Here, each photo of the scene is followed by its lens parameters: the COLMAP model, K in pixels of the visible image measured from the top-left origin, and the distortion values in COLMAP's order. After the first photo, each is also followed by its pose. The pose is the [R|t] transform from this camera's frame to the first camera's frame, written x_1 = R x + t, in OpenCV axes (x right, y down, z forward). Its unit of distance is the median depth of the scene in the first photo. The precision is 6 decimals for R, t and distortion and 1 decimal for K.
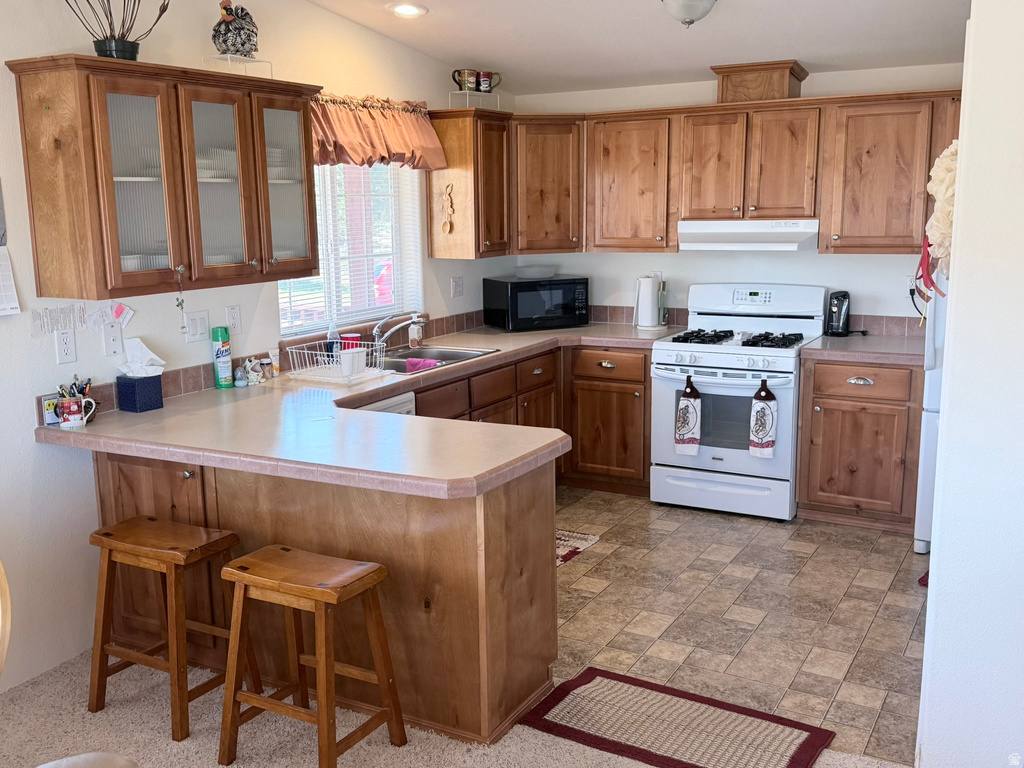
lens RADIAL K [[1008.0, 0, 520.1], [0, 1008.0, 386.5], [0, 0, 1]] dist [0.047750, 0.000000]
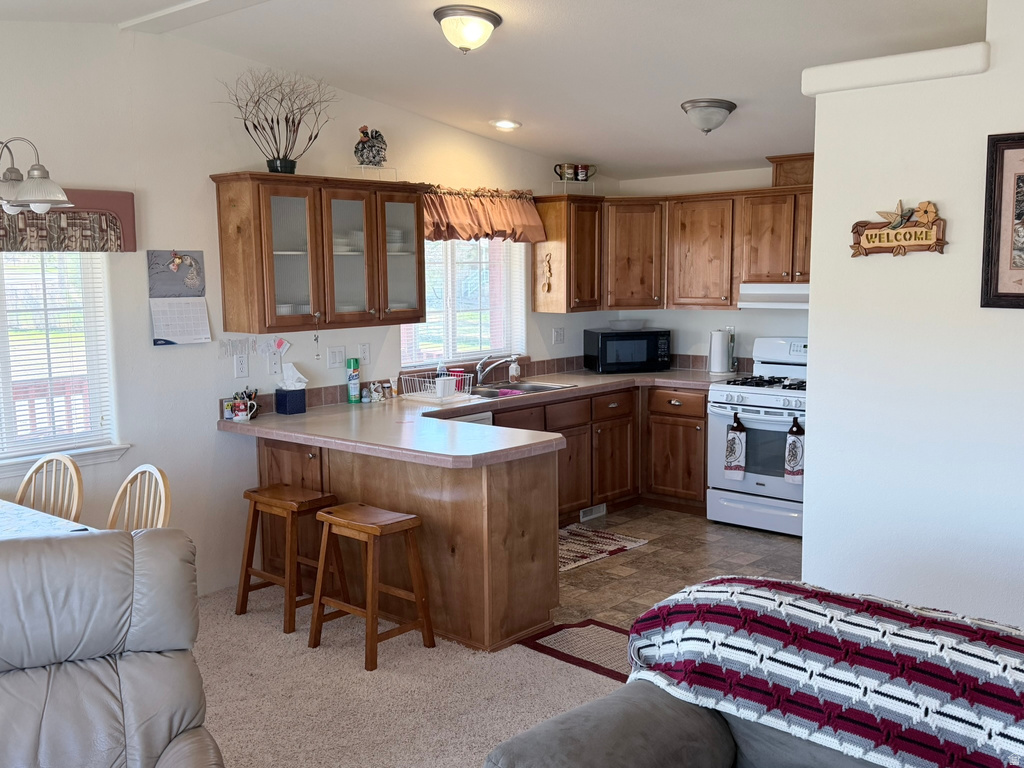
lens RADIAL K [[1008.0, 0, 516.2], [0, 1008.0, 384.2], [0, 0, 1]] dist [0.047750, 0.000000]
pose [[0.973799, 0.029676, -0.225467, 0.230365], [-0.043999, 0.997302, -0.058768, 0.047473], [0.223114, 0.067148, 0.972477, -0.278801]]
